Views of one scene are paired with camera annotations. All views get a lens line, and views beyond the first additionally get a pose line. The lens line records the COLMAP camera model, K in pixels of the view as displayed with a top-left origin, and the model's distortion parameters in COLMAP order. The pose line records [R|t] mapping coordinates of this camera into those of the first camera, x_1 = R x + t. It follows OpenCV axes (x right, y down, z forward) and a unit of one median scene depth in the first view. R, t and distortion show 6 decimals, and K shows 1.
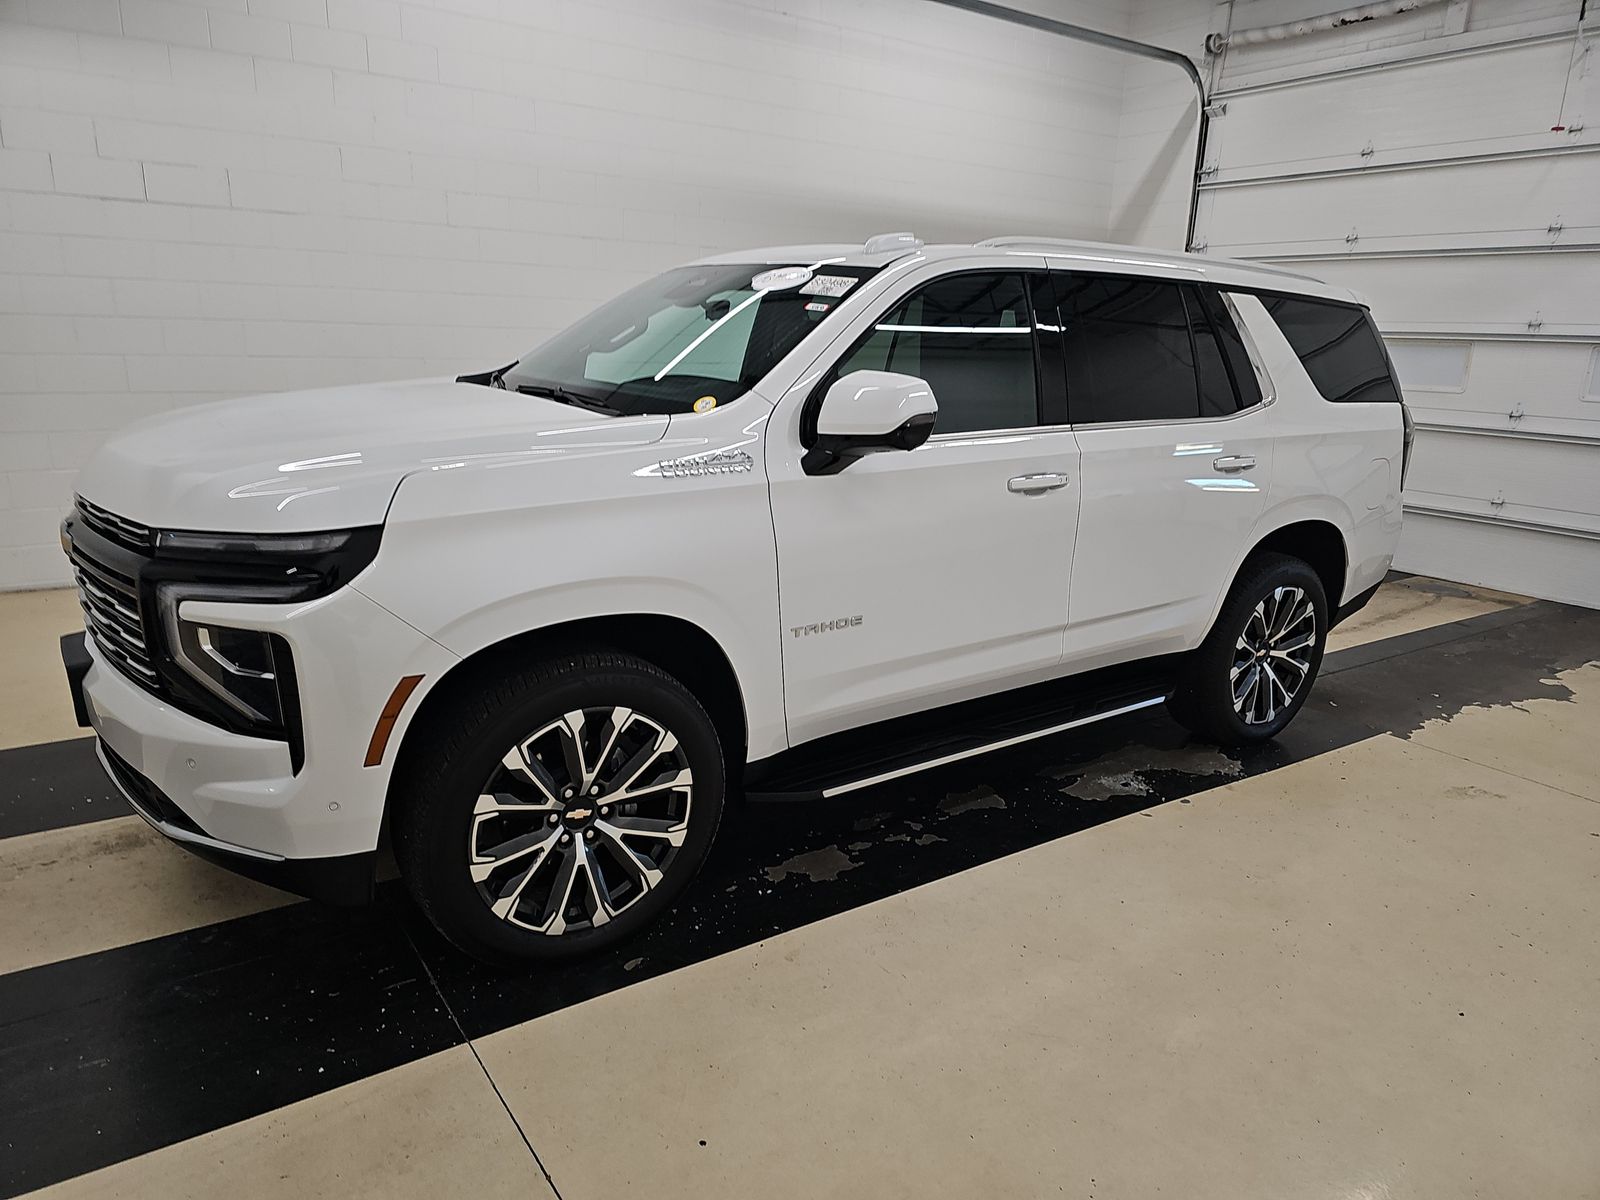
lens RADIAL K [[1053.6, 0, 792.8], [0, 1053.6, 609.7], [0, 0, 1]] dist [0.054329, -0.044617]
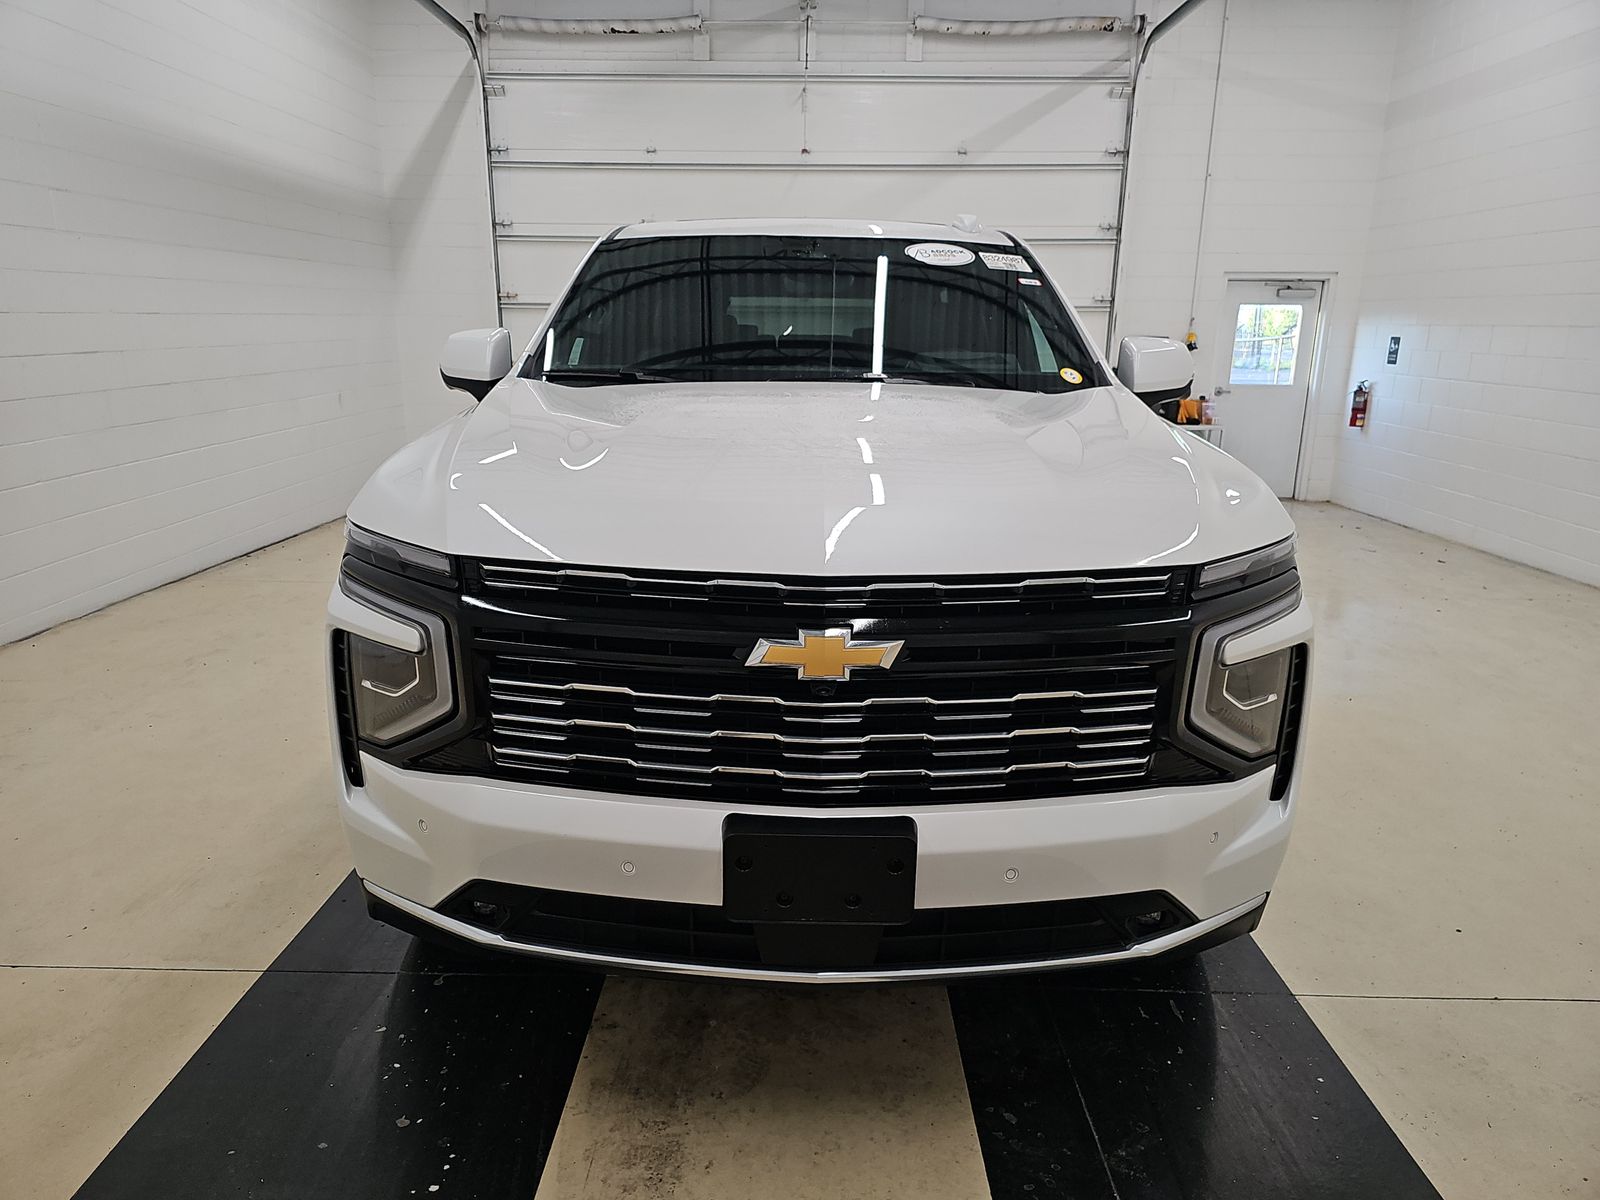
lens RADIAL K [[1047.4, 0, 800.0], [0, 1047.4, 600.0], [0, 0, 1]] dist [0.049411, -0.048849]
pose [[0.578047, -0.233158, 0.781984, -0.417540], [0.220374, 0.967306, 0.125513, -0.063830], [-0.785683, 0.099777, 0.610530, 0.230188]]
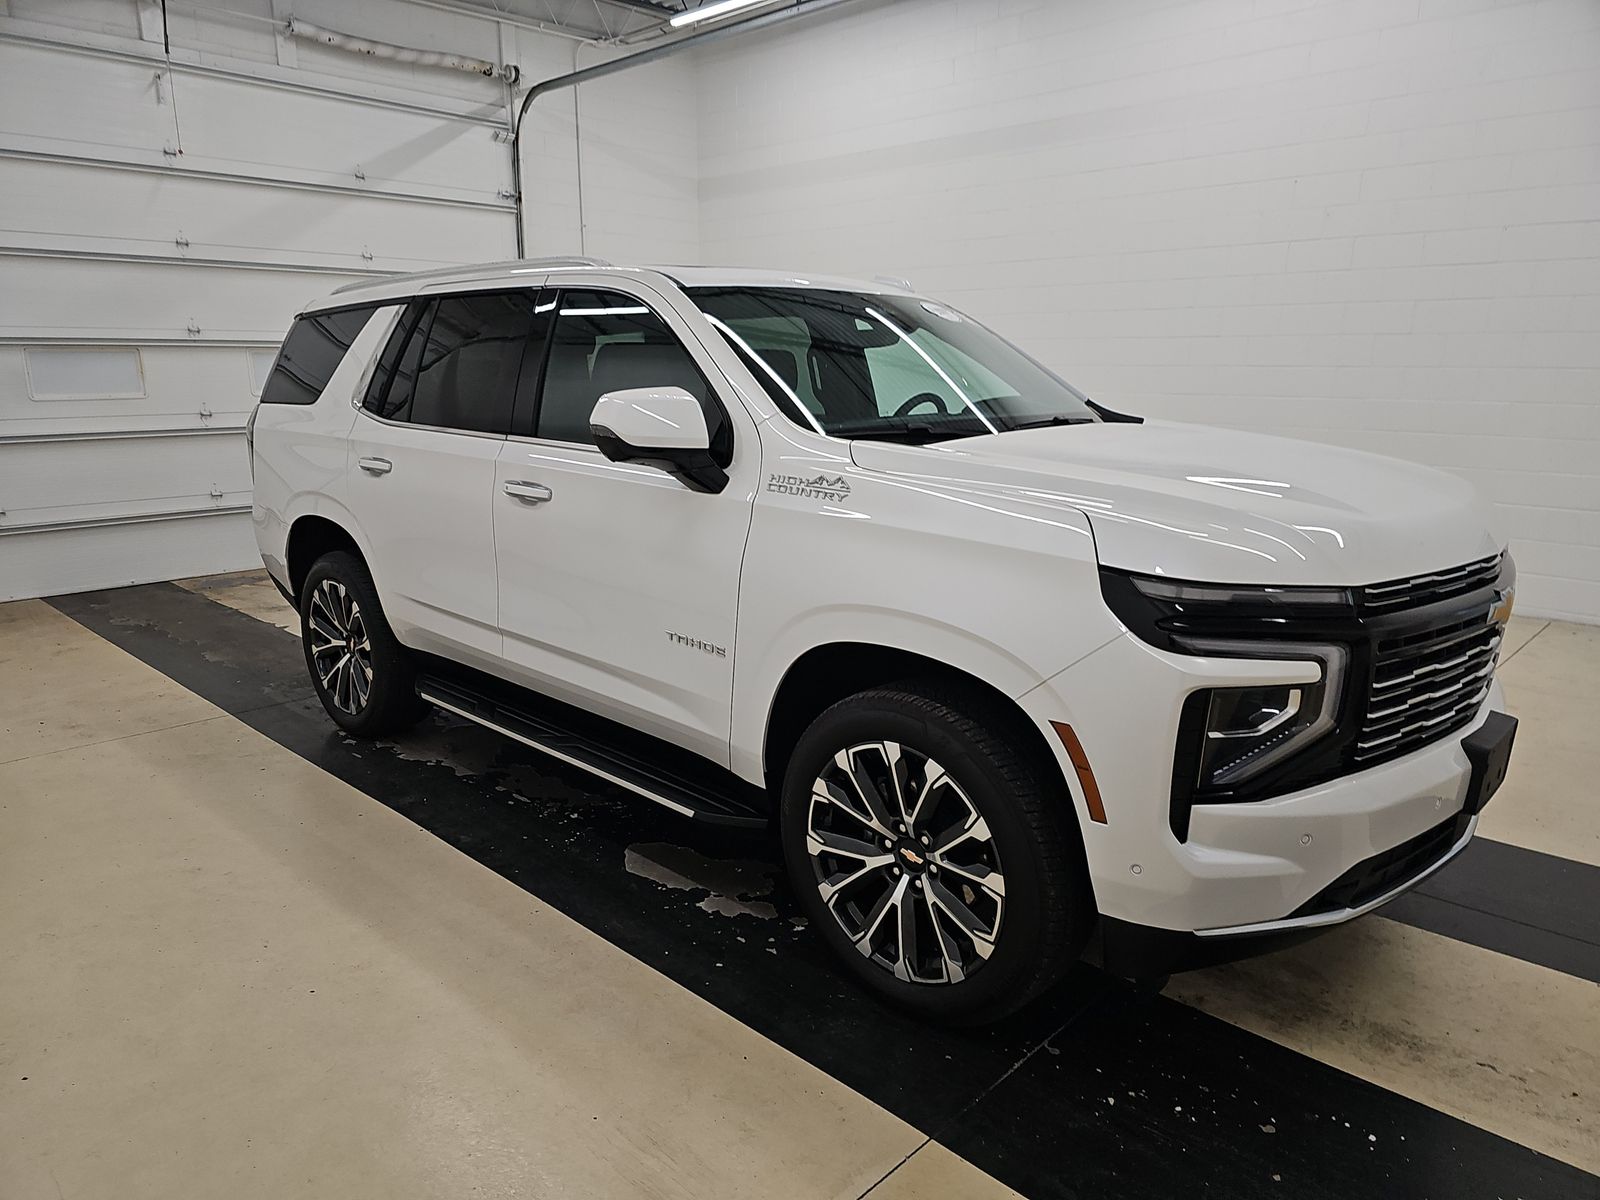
lens RADIAL K [[1053.6, 0, 792.8], [0, 1053.6, 609.7], [0, 0, 1]] dist [0.054329, -0.044617]
pose [[-0.191967, -0.258402, 0.946772, -0.513778], [0.245078, 0.921527, 0.301204, -0.176484], [-0.950308, 0.289854, -0.113574, 0.605212]]
